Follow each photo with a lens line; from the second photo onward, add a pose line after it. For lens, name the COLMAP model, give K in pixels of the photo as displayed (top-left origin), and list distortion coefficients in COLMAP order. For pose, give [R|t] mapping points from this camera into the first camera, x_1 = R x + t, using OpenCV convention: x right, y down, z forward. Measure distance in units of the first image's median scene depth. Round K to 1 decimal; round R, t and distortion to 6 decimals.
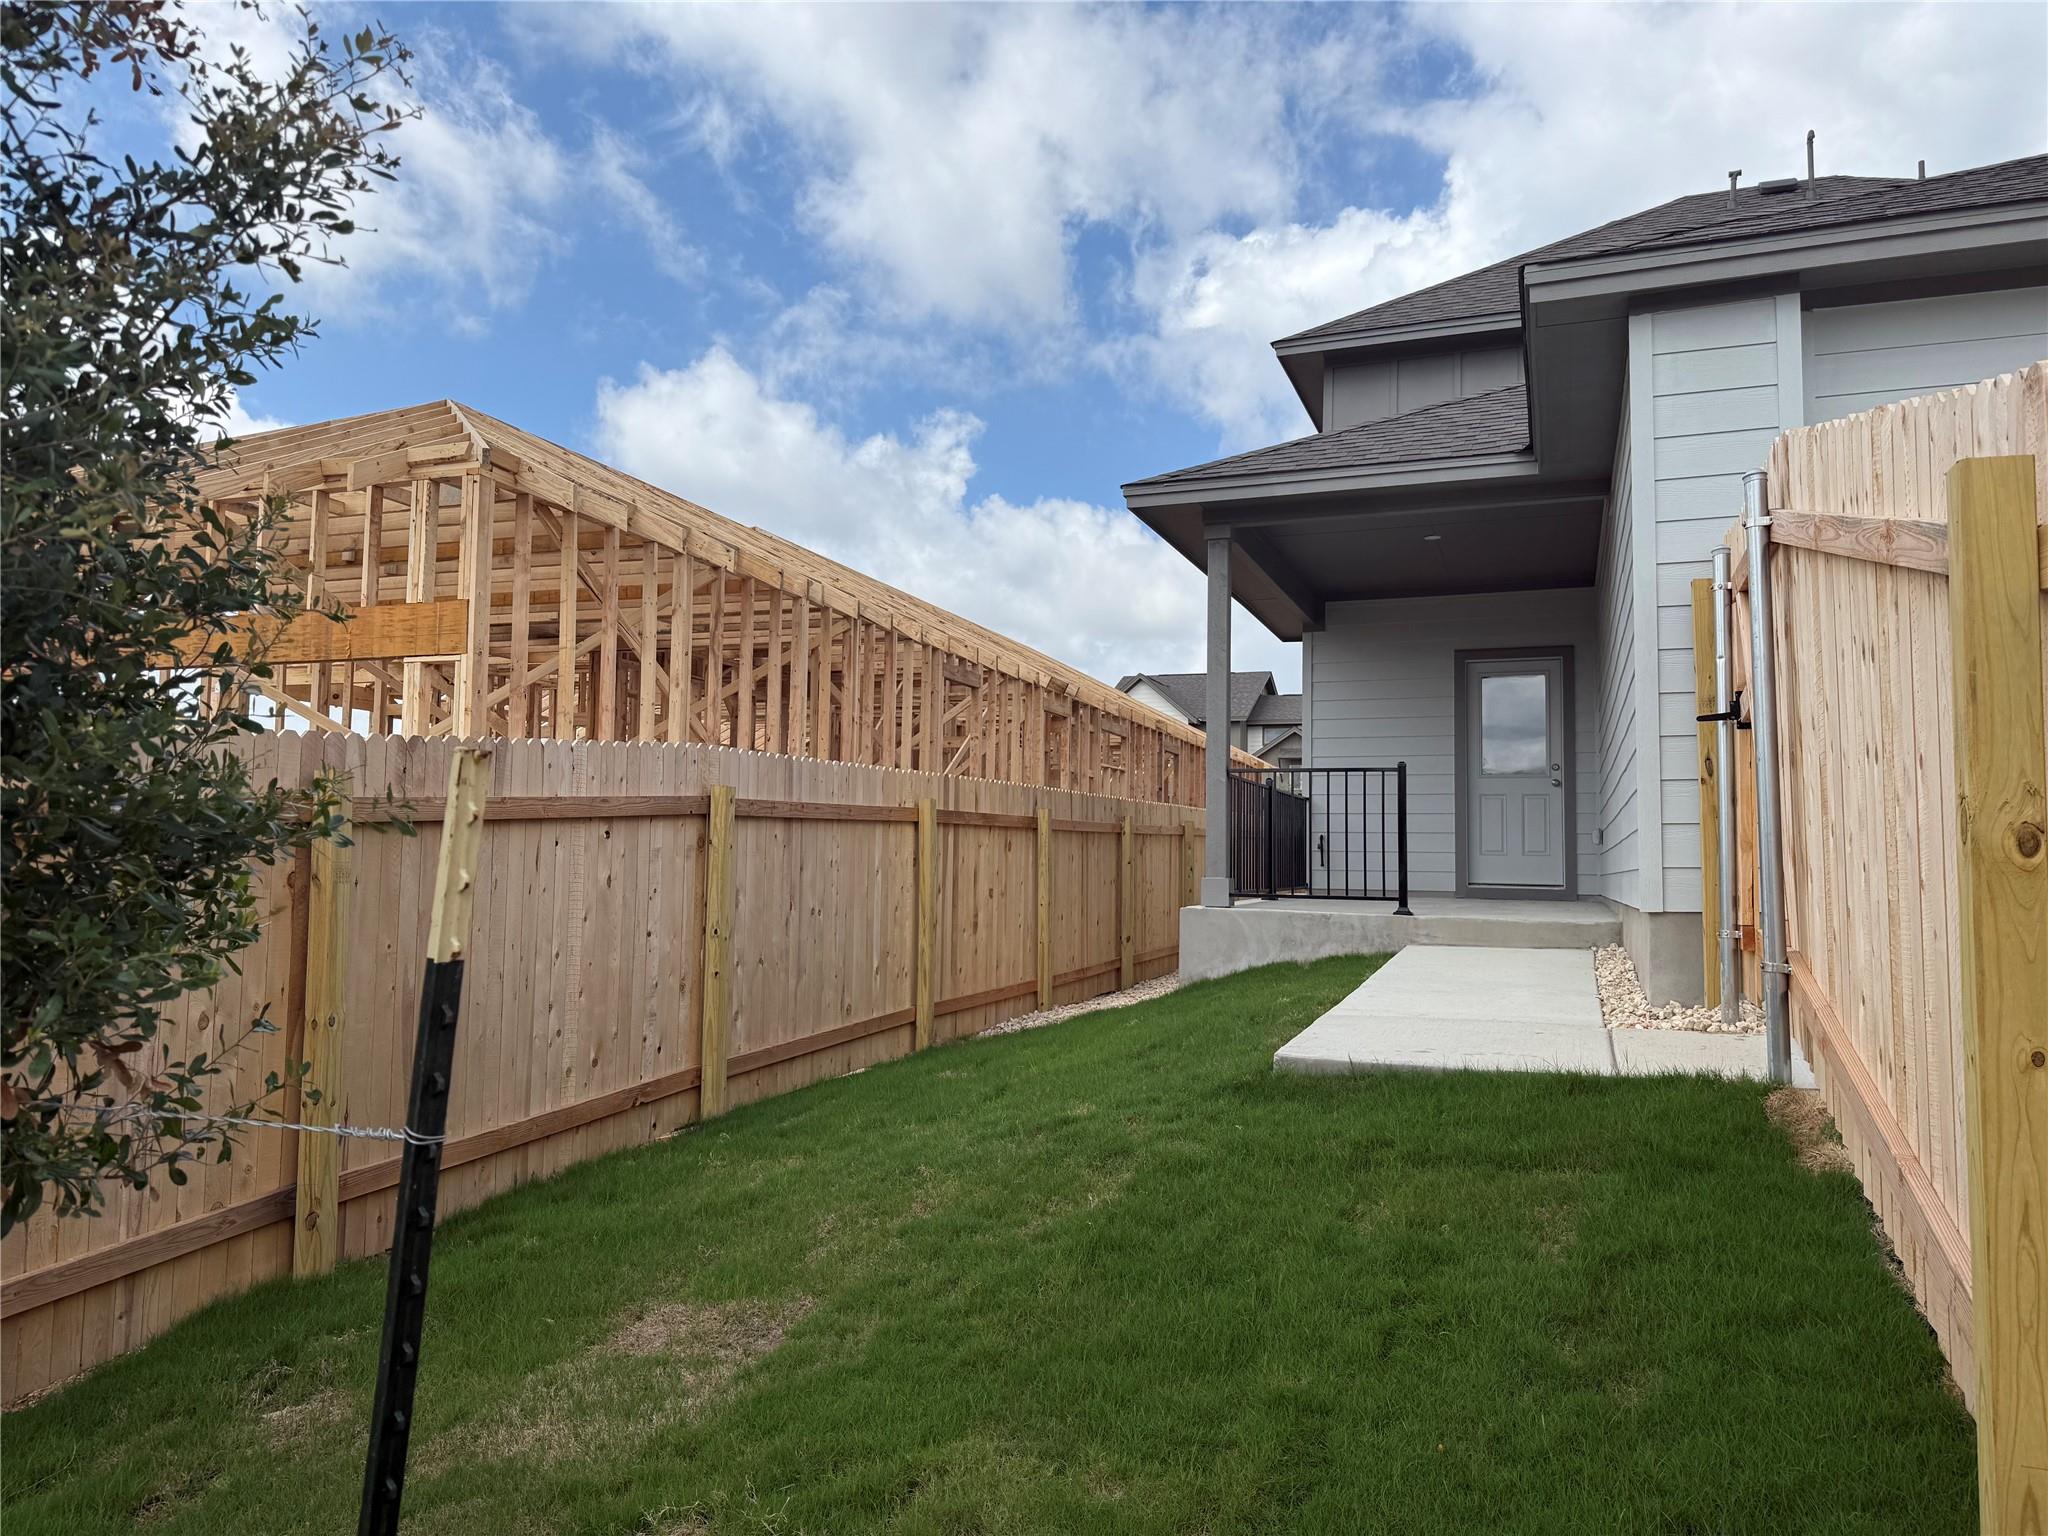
lens RADIAL K [[1430.1, 0, 1024.0], [0, 1430.1, 768.0], [0, 0, 1]] dist [0.108259, -0.001634]
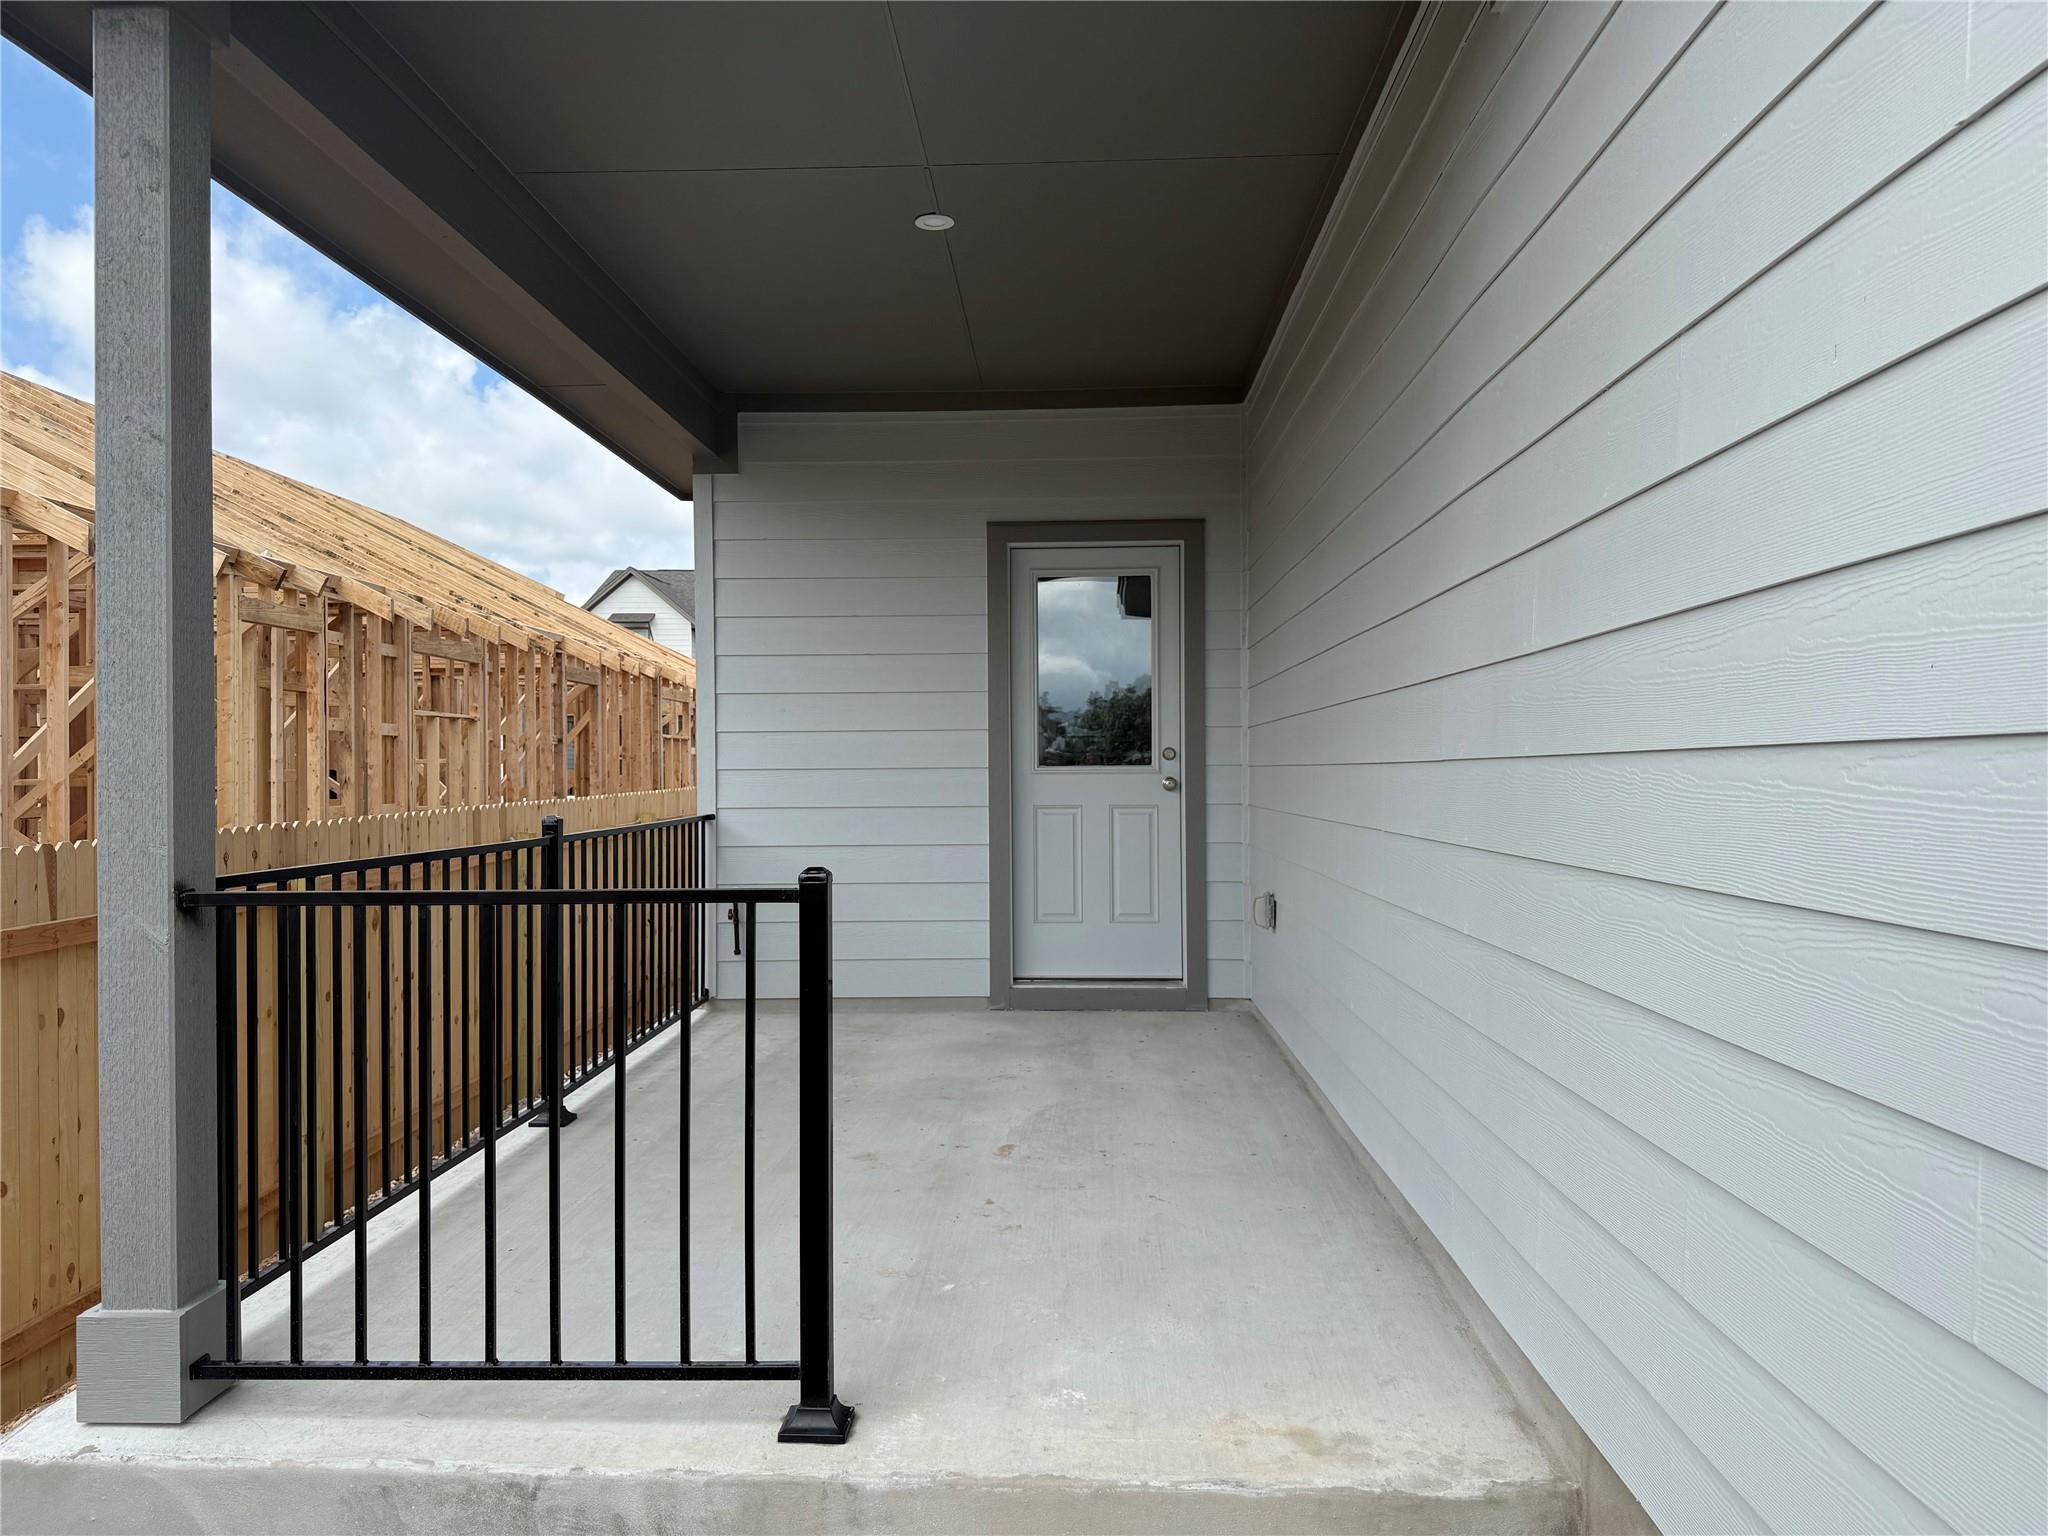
lens RADIAL K [[1430.1, 0, 1024.0], [0, 1430.1, 768.0], [0, 0, 1]] dist [0.108259, -0.001634]
pose [[0.949117, -0.017806, 0.314420, 0.155174], [-0.002798, 0.997884, 0.064958, -0.028932], [-0.314912, -0.062532, 0.947059, 0.530745]]
